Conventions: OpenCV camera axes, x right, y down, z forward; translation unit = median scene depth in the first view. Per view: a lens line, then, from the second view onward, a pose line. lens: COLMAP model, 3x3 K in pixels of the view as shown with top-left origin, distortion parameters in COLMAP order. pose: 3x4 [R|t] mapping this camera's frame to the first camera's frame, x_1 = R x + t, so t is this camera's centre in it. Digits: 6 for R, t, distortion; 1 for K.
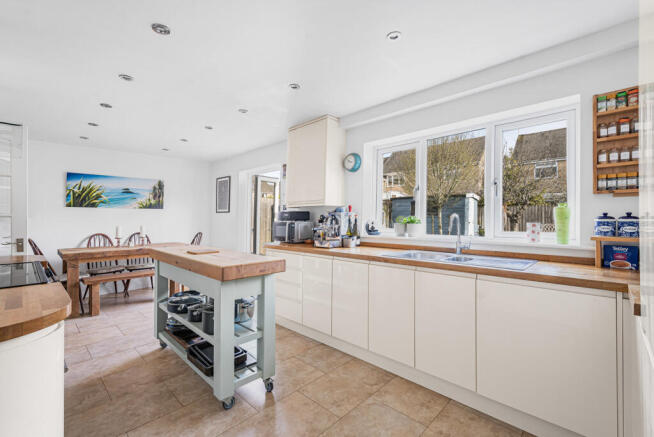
lens RADIAL K [[298.4, 0, 339.6], [0, 298.4, 213.2], [0, 0, 1]] dist [-0.002016, -0.000392]
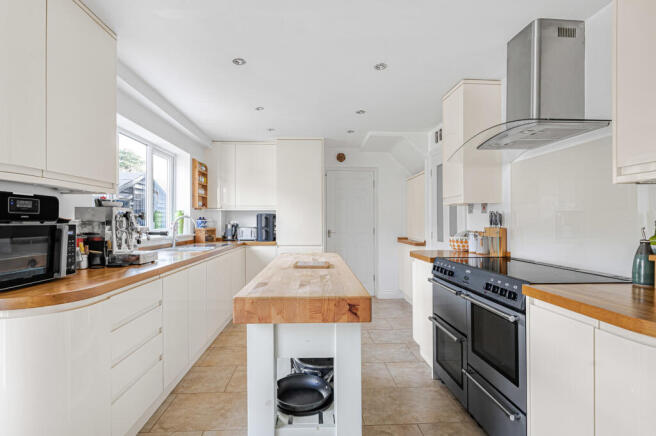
lens RADIAL K [[333.2, 0, 325.1], [0, 333.2, 221.3], [0, 0, 1]] dist [-0.000369, -0.000079]
pose [[-0.723829, 0.005691, 0.689956, -1.031161], [-0.011097, 0.999741, -0.019889, 0.048530], [-0.689890, -0.022053, -0.723578, 1.574471]]
